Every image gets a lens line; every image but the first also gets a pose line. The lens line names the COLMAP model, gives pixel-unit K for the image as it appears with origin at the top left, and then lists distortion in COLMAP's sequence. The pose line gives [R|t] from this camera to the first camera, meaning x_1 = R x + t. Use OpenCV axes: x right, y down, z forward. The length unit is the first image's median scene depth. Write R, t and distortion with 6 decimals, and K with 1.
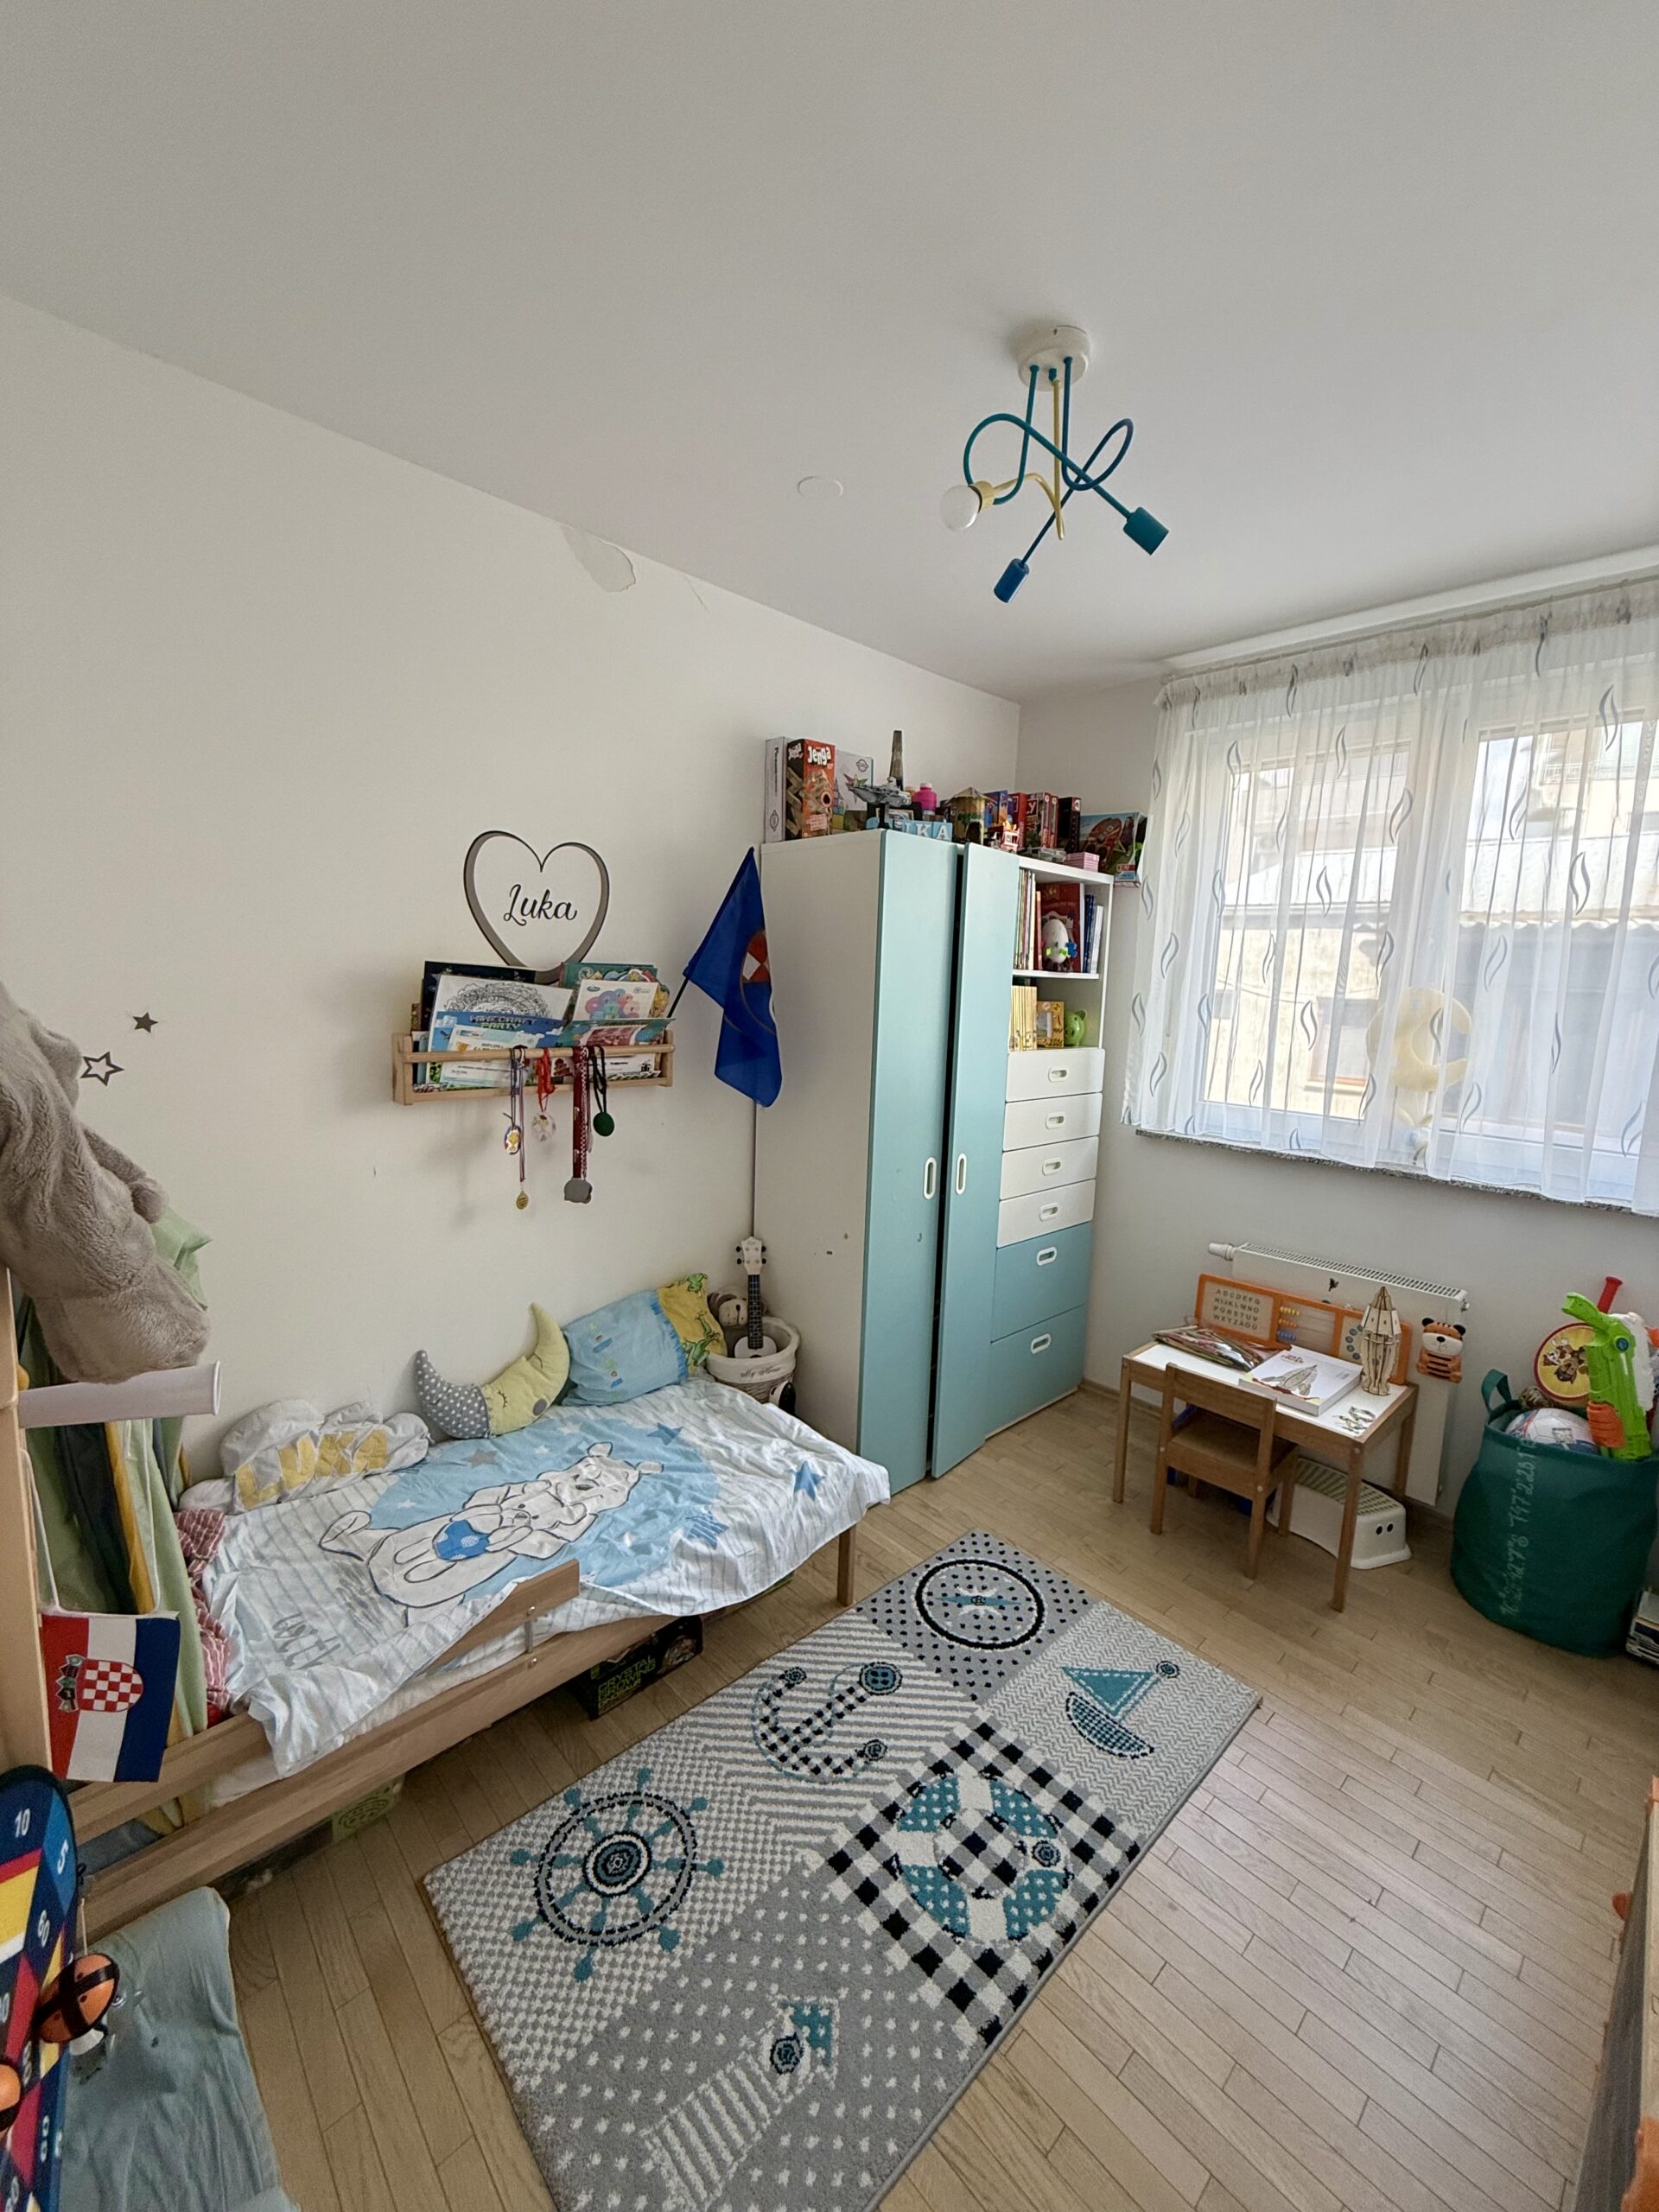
lens RADIAL K [[881.2, 0, 833.1], [0, 881.2, 1102.8], [0, 0, 1]] dist [-0.001241, 0.000558]
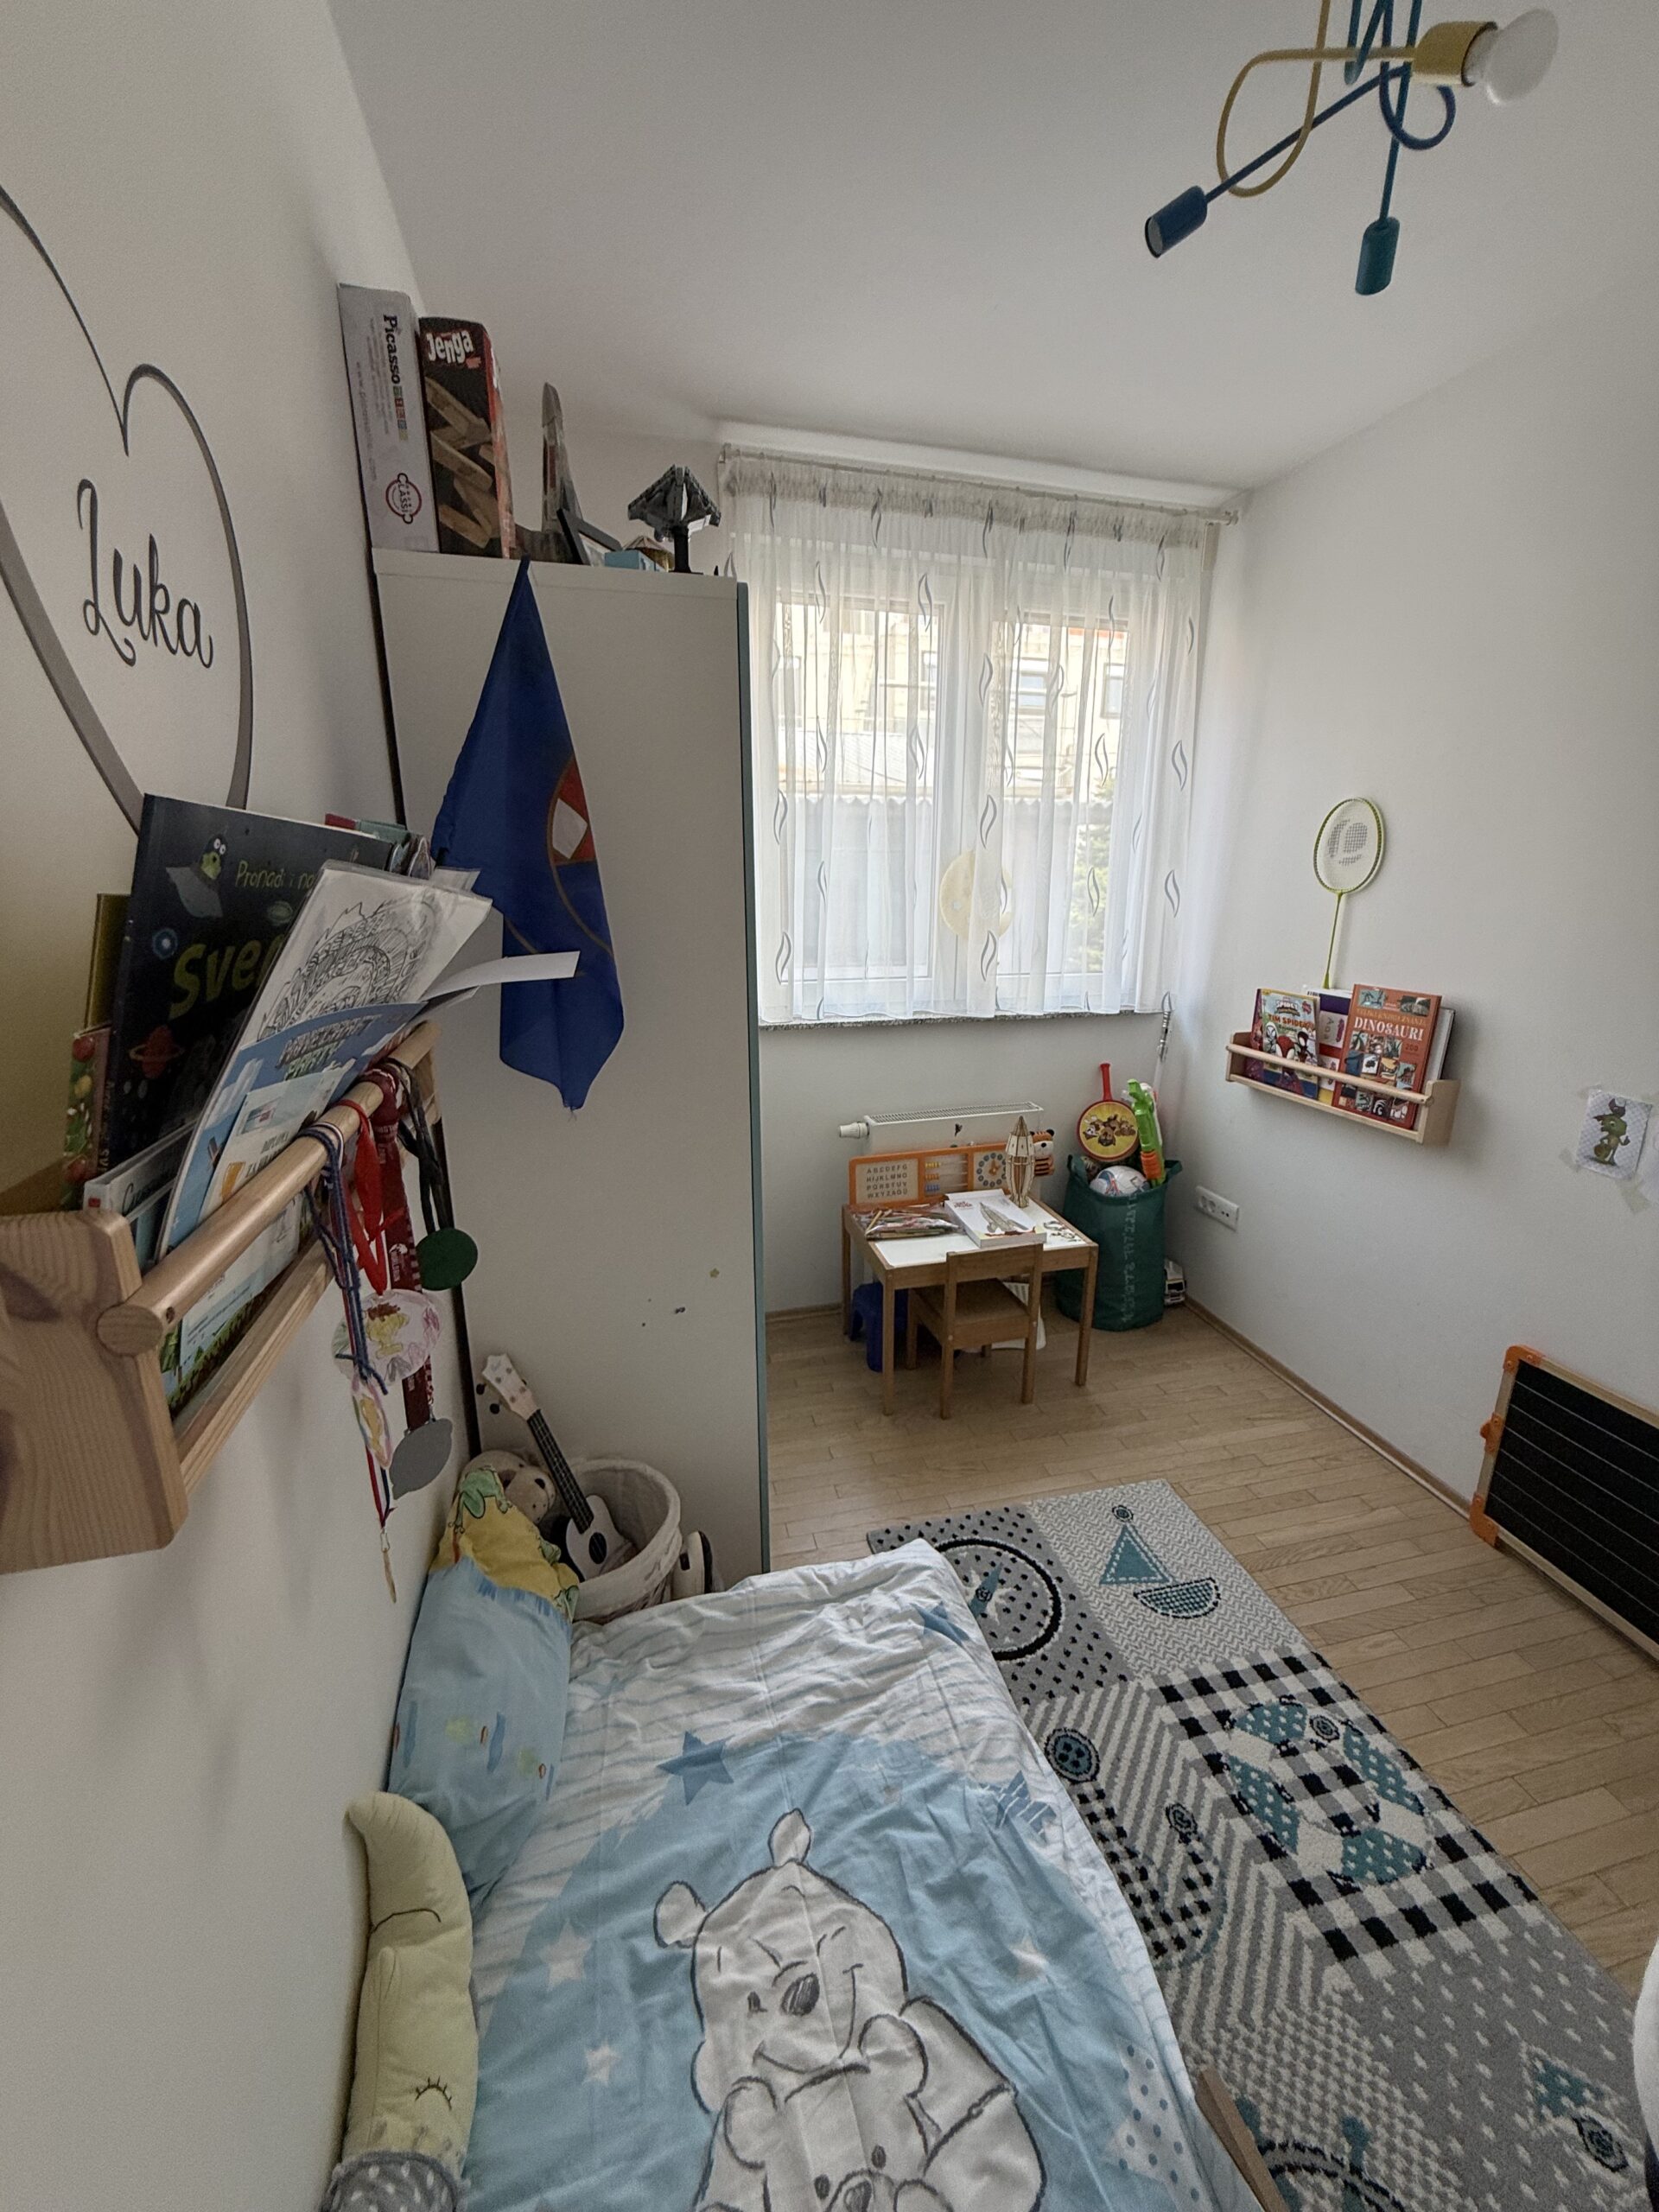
lens RADIAL K [[881.2, 0, 833.1], [0, 881.2, 1102.8], [0, 0, 1]] dist [-0.001241, 0.000558]
pose [[0.486397, -0.260419, 0.834026, -0.555592], [0.134863, 0.965487, 0.222816, -0.121511], [-0.863267, 0.004103, 0.504731, 0.773038]]
